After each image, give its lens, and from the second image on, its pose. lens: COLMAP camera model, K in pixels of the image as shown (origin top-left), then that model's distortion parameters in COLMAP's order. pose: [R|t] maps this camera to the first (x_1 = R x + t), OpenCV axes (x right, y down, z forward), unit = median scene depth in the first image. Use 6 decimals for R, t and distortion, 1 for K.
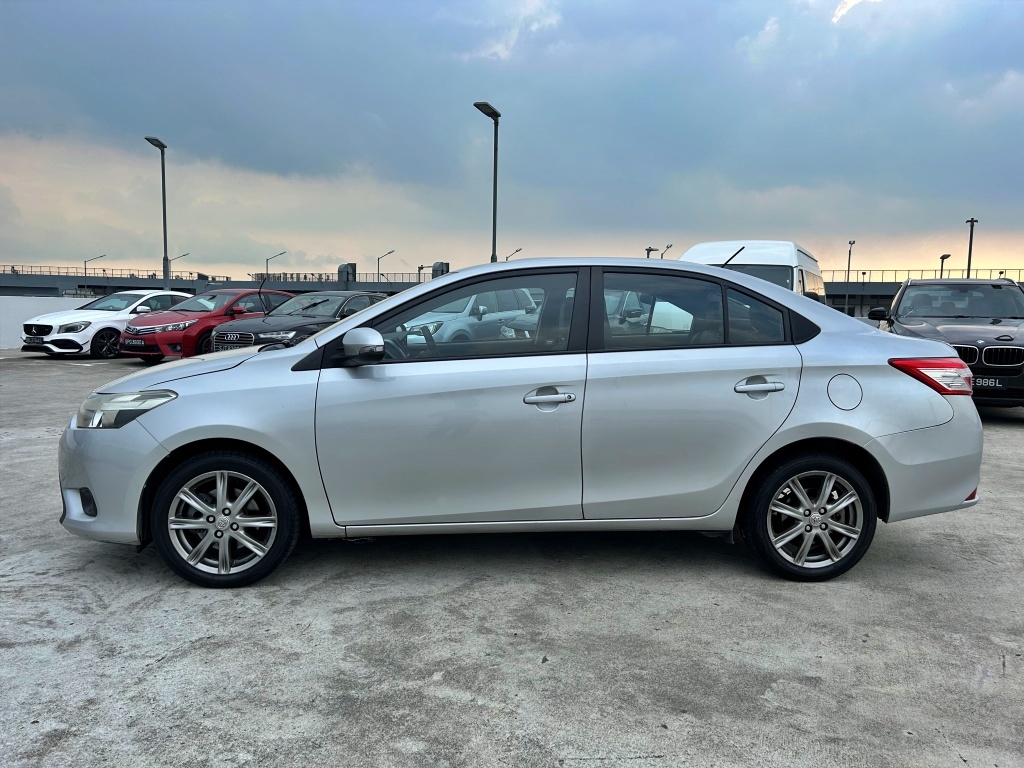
lens RADIAL K [[772.9, 0, 514.9], [0, 772.9, 384.5], [0, 0, 1]] dist [0.039350, -0.034862]
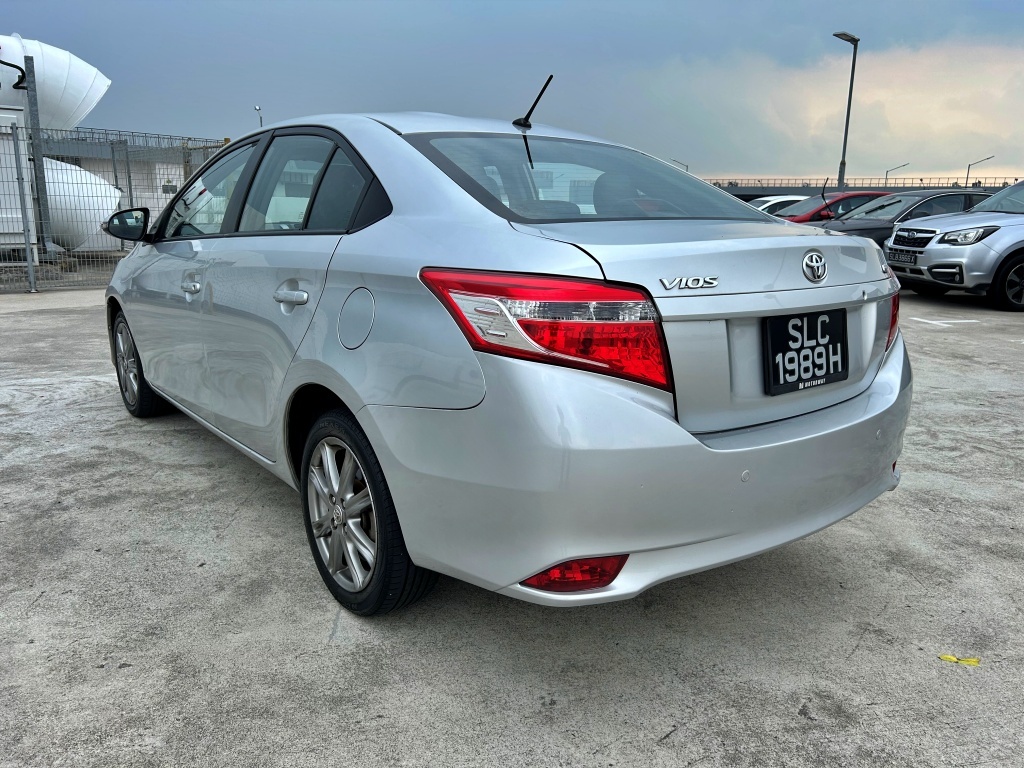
lens RADIAL K [[772.9, 0, 513.5], [0, 772.9, 383.2], [0, 0, 1]] dist [0.039350, -0.034862]
pose [[0.544607, 0.174921, -0.820247, 1.118877], [-0.085375, 0.984491, 0.153262, -0.047512], [0.834335, -0.013439, 0.551095, 0.894822]]
